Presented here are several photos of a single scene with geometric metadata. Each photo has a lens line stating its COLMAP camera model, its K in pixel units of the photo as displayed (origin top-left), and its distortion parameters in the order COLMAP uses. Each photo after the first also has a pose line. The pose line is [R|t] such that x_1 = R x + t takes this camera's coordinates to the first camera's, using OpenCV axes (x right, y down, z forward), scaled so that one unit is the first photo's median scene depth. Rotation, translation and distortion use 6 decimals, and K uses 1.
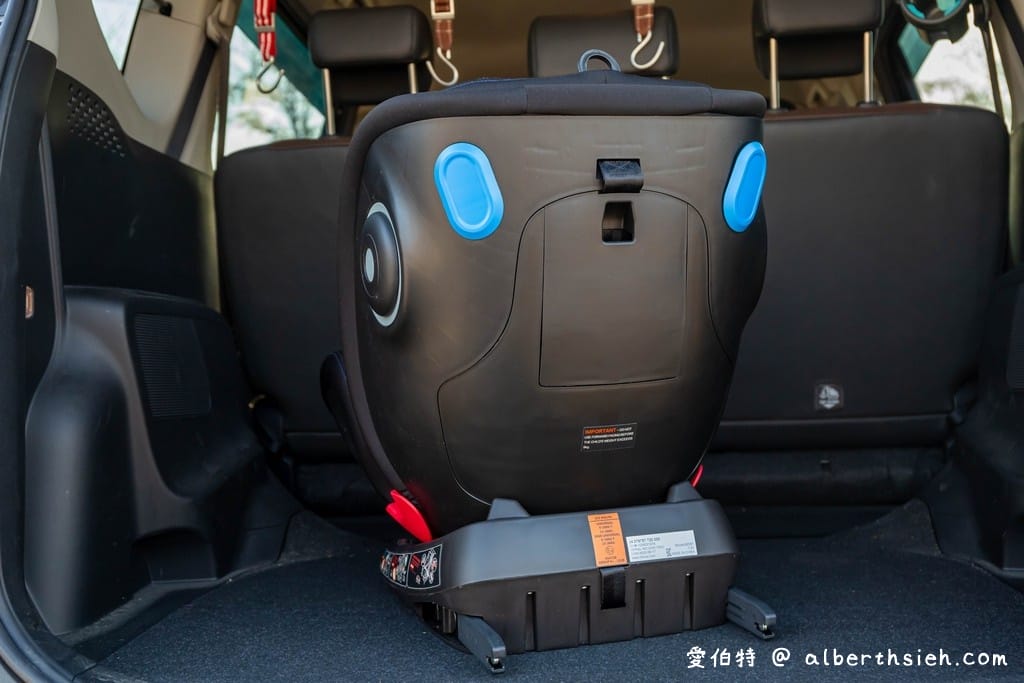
lens RADIAL K [[1258.8, 0, 511.9], [0, 1258.8, 341.8], [0, 0, 1]] dist [0.061883, 0.000000]
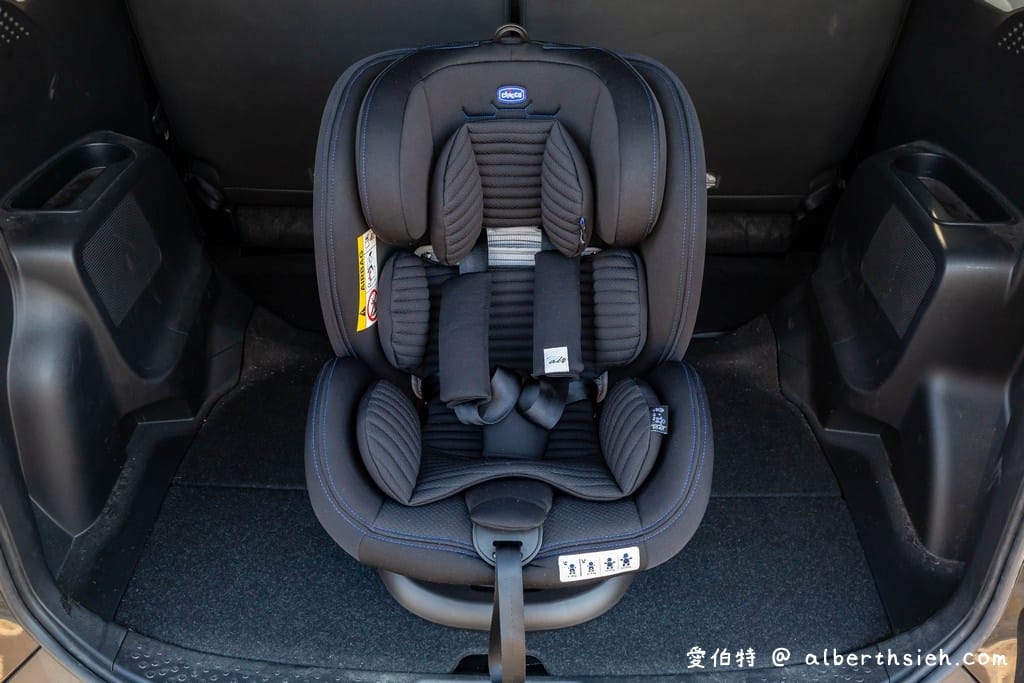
lens RADIAL K [[1016.3, 0, 512.0], [0, 1016.3, 339.8], [0, 0, 1]] dist [0.003801, 0.000000]
pose [[0.993584, -0.021800, 0.110975, -0.036565], [-0.044392, 0.827321, 0.559972, -0.406526], [-0.104020, -0.561306, 0.821045, 0.210157]]
